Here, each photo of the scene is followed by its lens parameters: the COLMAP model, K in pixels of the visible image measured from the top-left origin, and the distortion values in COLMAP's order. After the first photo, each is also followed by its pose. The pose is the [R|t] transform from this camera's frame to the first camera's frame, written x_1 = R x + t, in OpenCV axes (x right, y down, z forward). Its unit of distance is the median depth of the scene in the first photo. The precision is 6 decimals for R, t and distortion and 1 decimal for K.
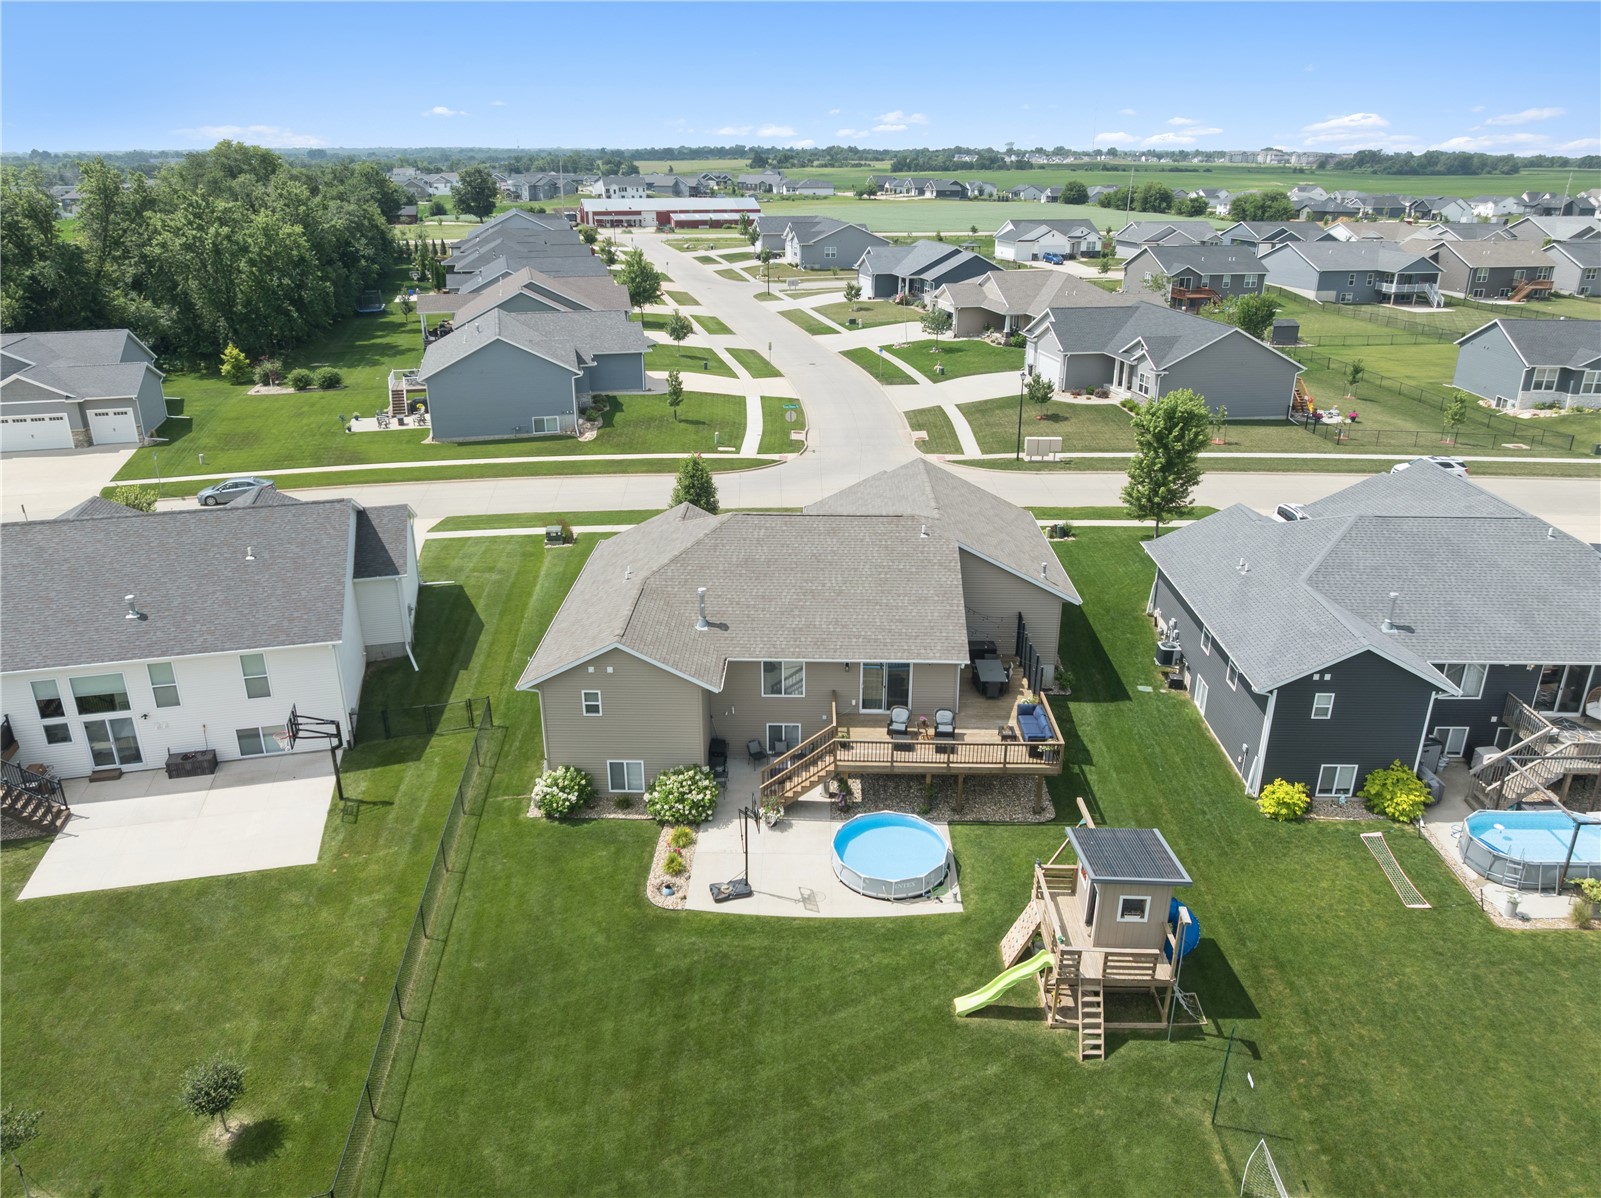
lens RADIAL K [[1131.4, 0, 800.5], [0, 1131.4, 599.0], [0, 0, 1]] dist [-0.036227, -0.003849]
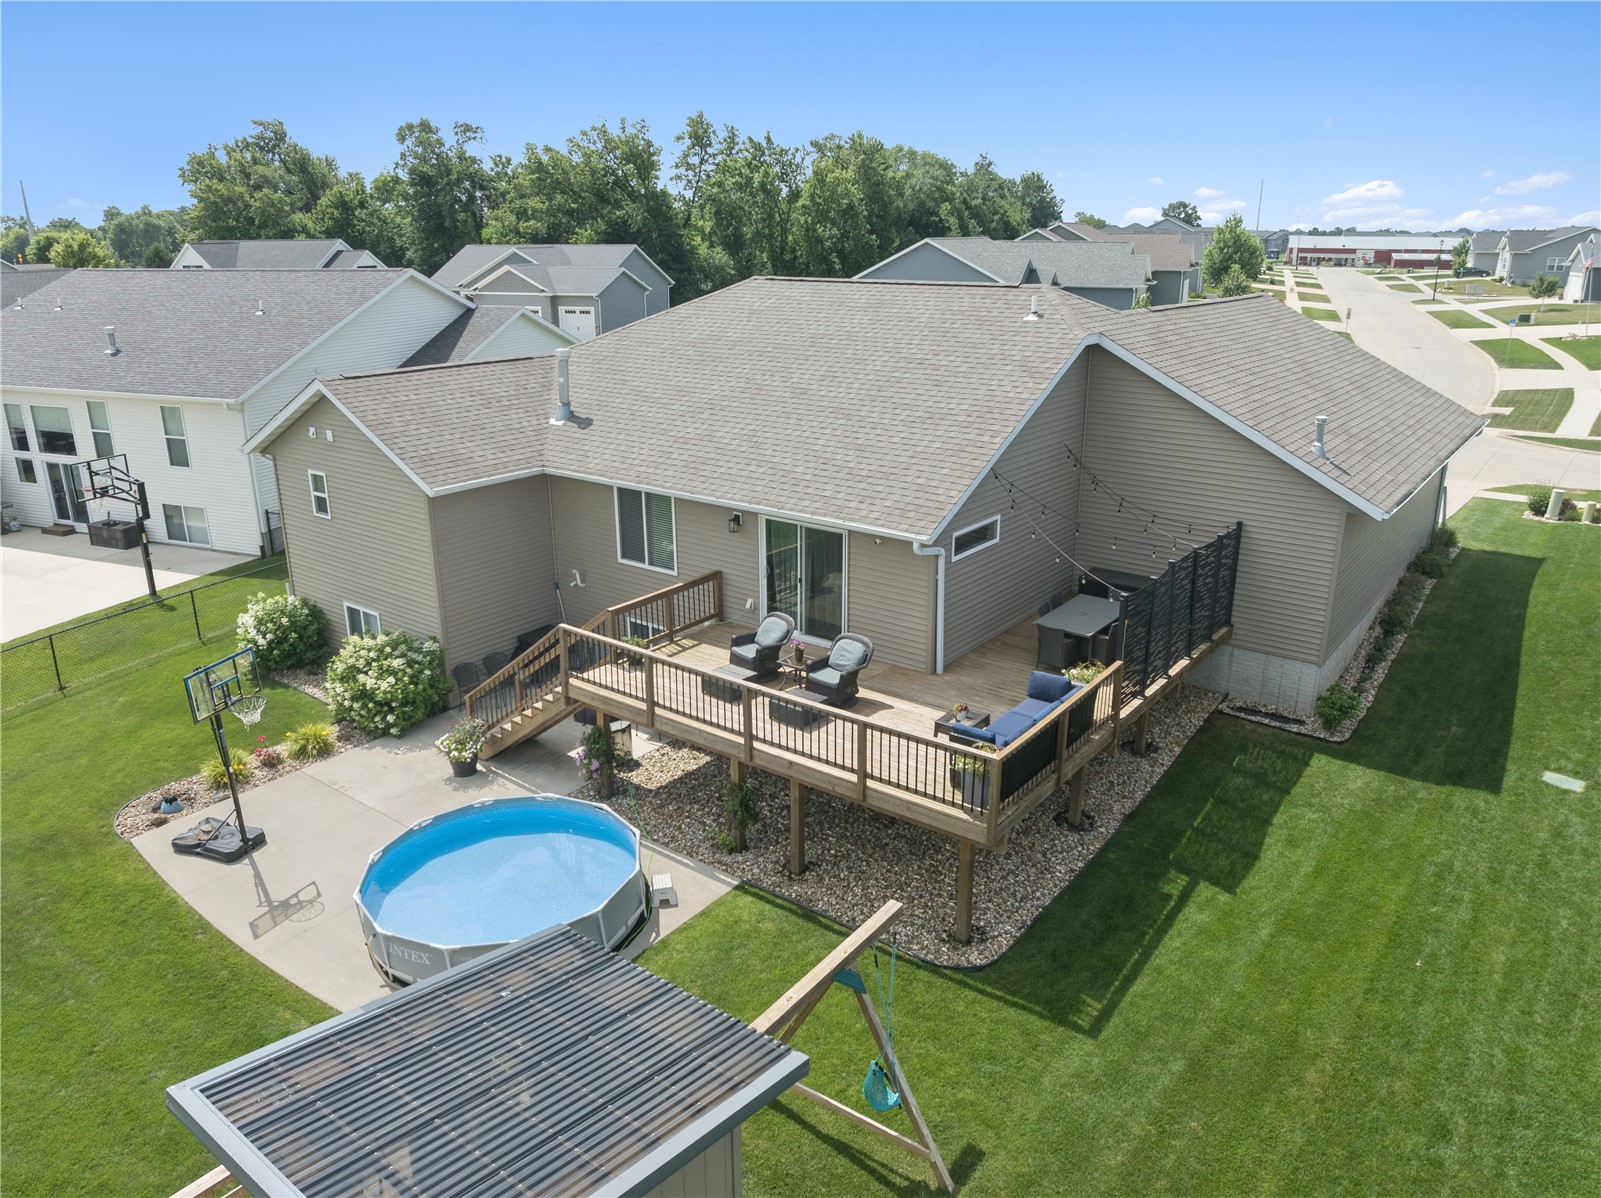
lens RADIAL K [[1120.0, 0, 800.5], [0, 1120.0, 599.0], [0, 0, 1]] dist [-0.034282, 0.003728]
pose [[0.807031, 0.180415, -0.562273, 0.346096], [-0.214628, 0.976681, 0.005329, 0.084901], [0.550123, 0.116379, 0.826934, 0.631961]]
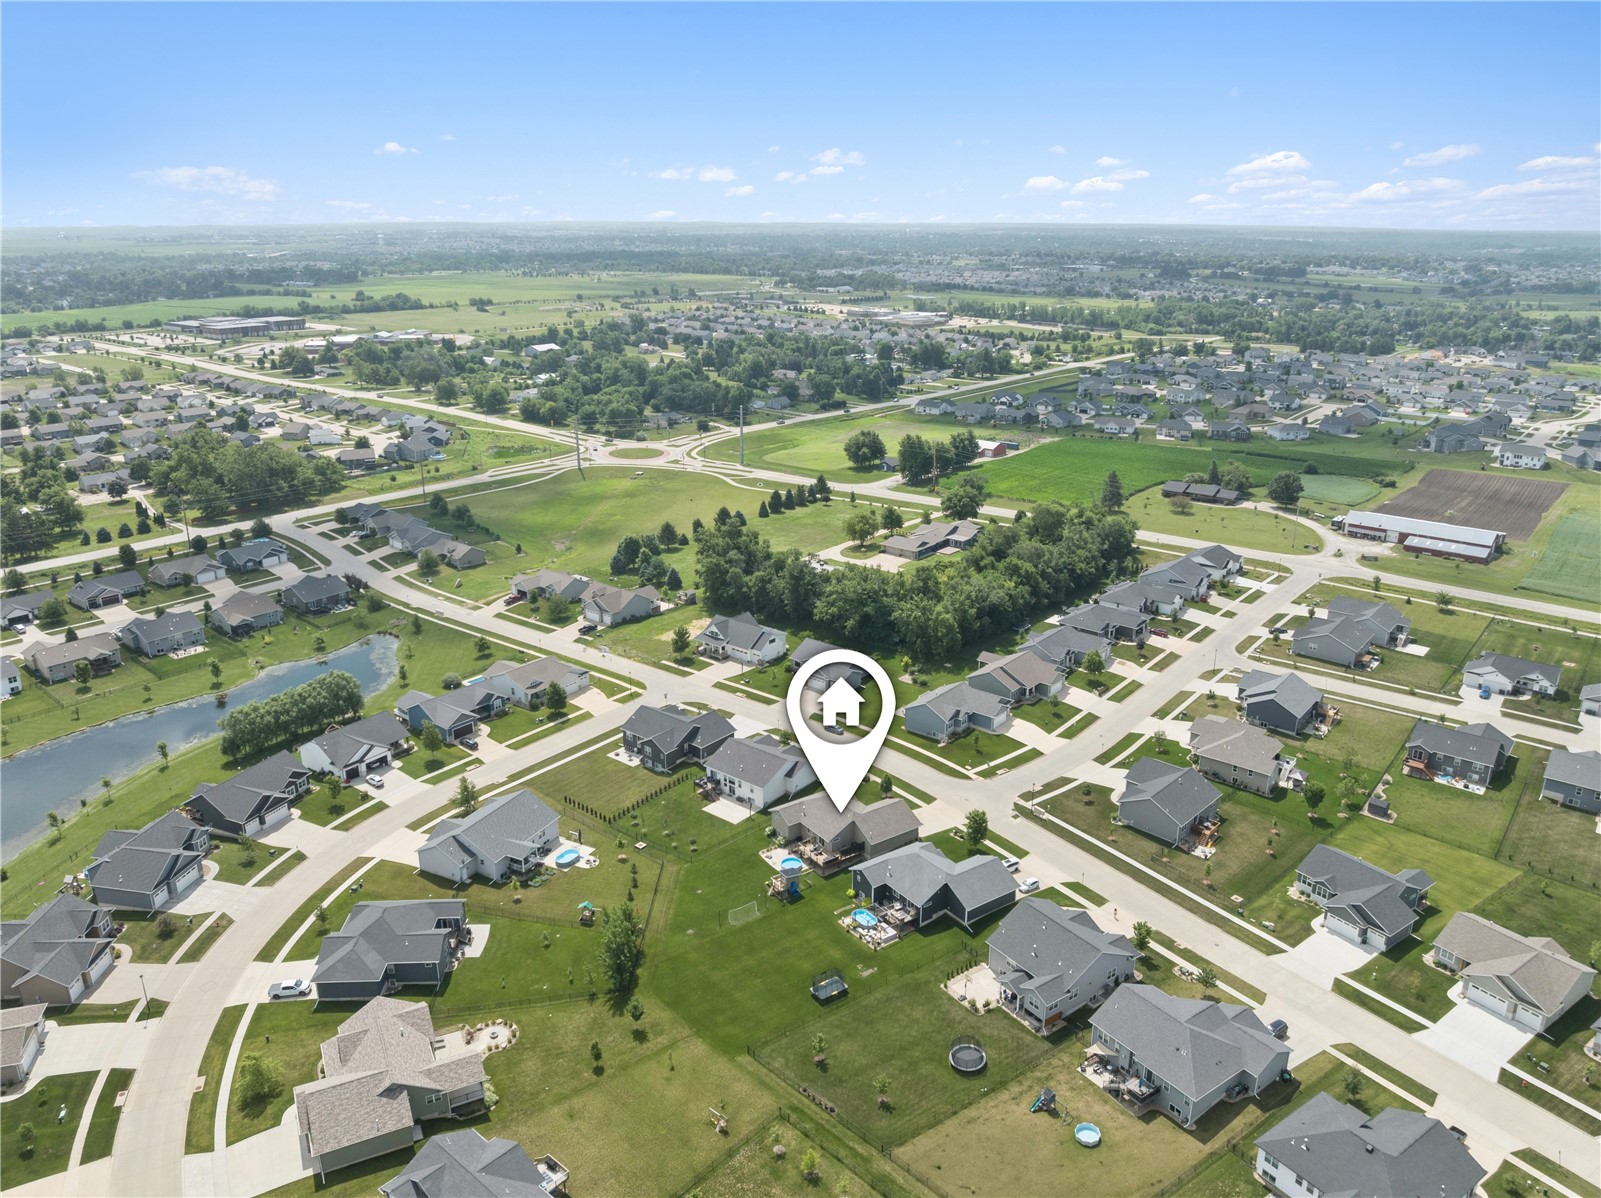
lens RADIAL K [[1104.9, 0, 808.1], [0, 1104.9, 656.6], [0, 0, 1]] dist [-0.041886, -0.001856]
pose [[0.595258, 0.296330, -0.746898, 3.475748], [-0.300495, 0.944165, 0.135109, -1.341979], [0.745232, 0.144015, 0.651068, -2.344394]]
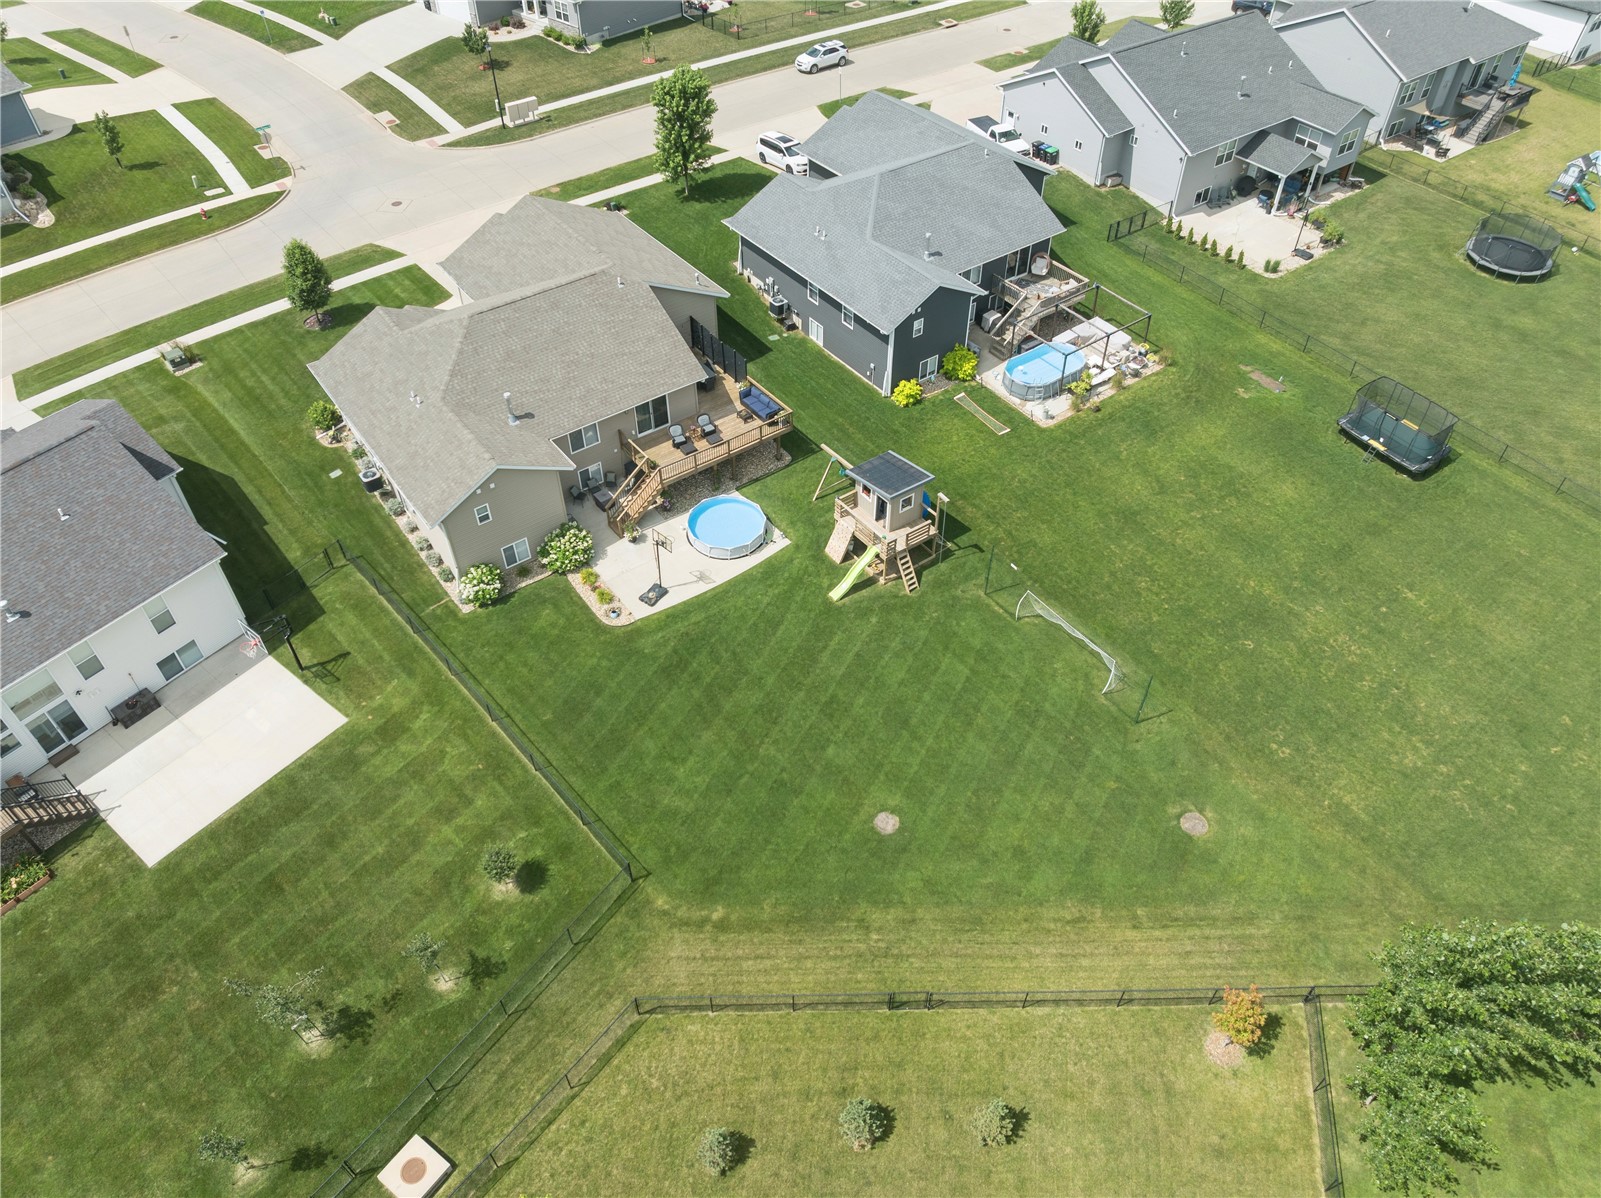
lens RADIAL K [[1120.0, 0, 800.5], [0, 1120.0, 599.0], [0, 0, 1]] dist [-0.034282, 0.003728]
pose [[0.792827, -0.435047, 0.426802, -0.459934], [0.230118, 0.862163, 0.451354, -0.298734], [-0.564333, -0.259631, 0.783658, -0.205725]]
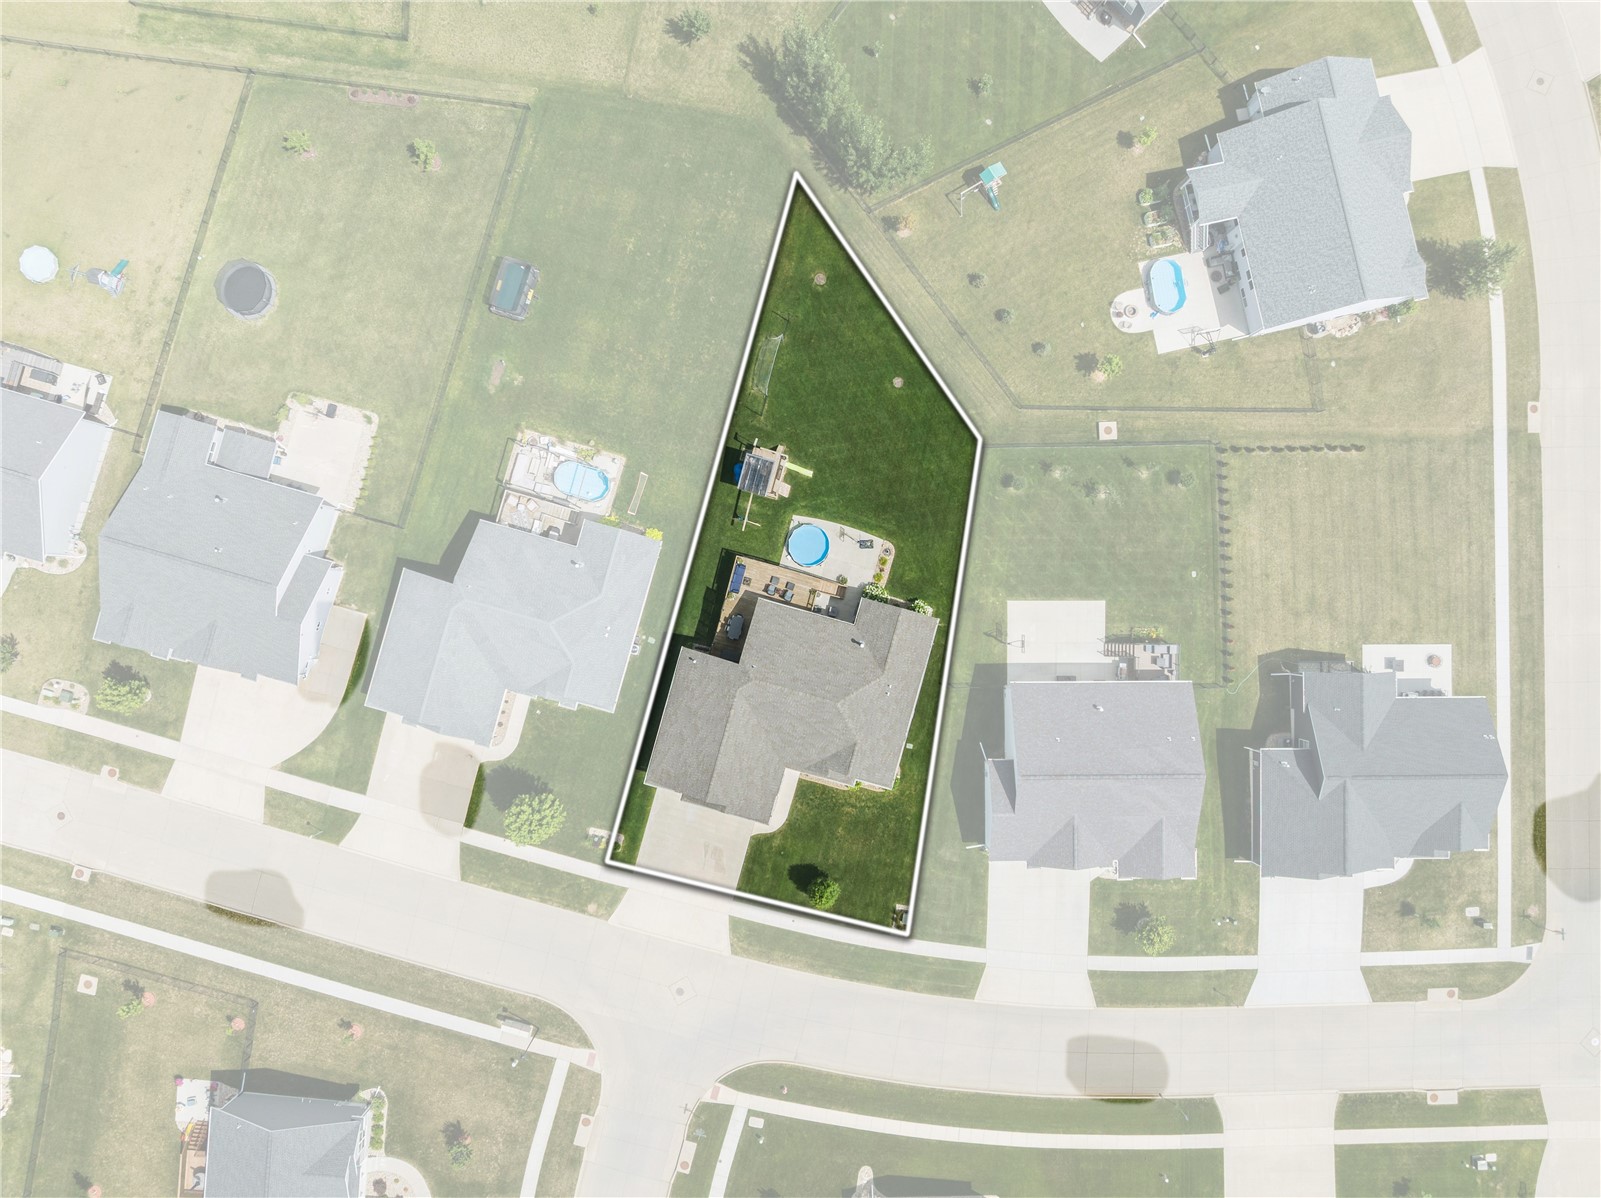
lens RADIAL K [[1120.0, 0, 800.5], [0, 1120.0, 599.0], [0, 0, 1]] dist [-0.034282, 0.003728]
pose [[-0.968192, -0.249878, -0.012836, 0.091510], [0.078751, -0.353023, 0.932294, -2.173609], [-0.237491, 0.901629, 0.361473, 0.107039]]
